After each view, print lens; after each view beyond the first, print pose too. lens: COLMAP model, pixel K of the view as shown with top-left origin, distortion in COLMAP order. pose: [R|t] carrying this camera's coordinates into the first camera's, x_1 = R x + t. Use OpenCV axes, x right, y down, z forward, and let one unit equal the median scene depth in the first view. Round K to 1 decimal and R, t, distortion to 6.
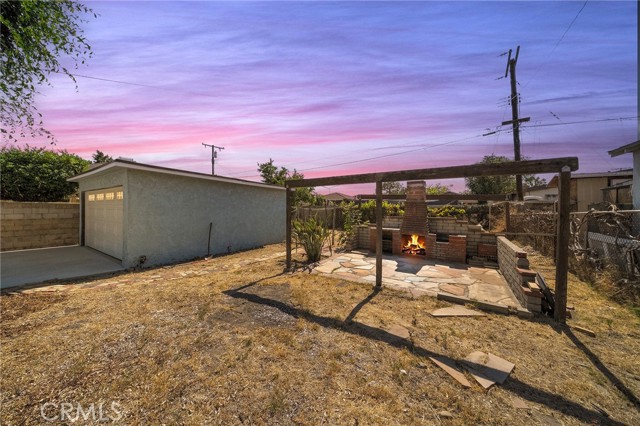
lens RADIAL K [[220.6, 0, 317.3], [0, 220.6, 207.8], [0, 0, 1]] dist [-0.007439, 0.000490]
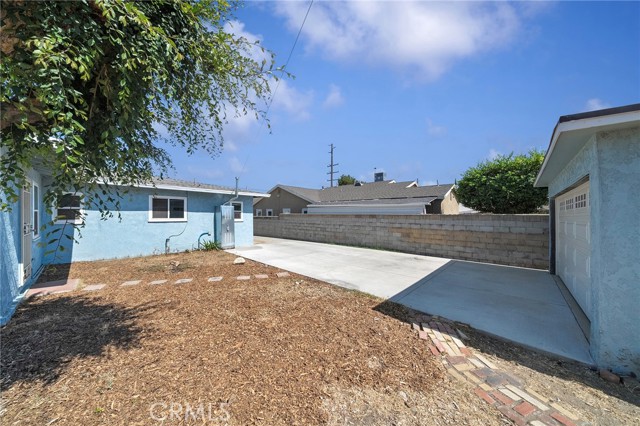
lens RADIAL K [[220.6, 0, 317.1], [0, 220.6, 214.5], [0, 0, 1]] dist [-0.007439, 0.000490]
pose [[-0.156202, -0.014854, -0.987613, -0.247463], [-0.008587, 0.999870, -0.013680, -0.004813], [0.987688, 0.006344, -0.156309, 0.359146]]
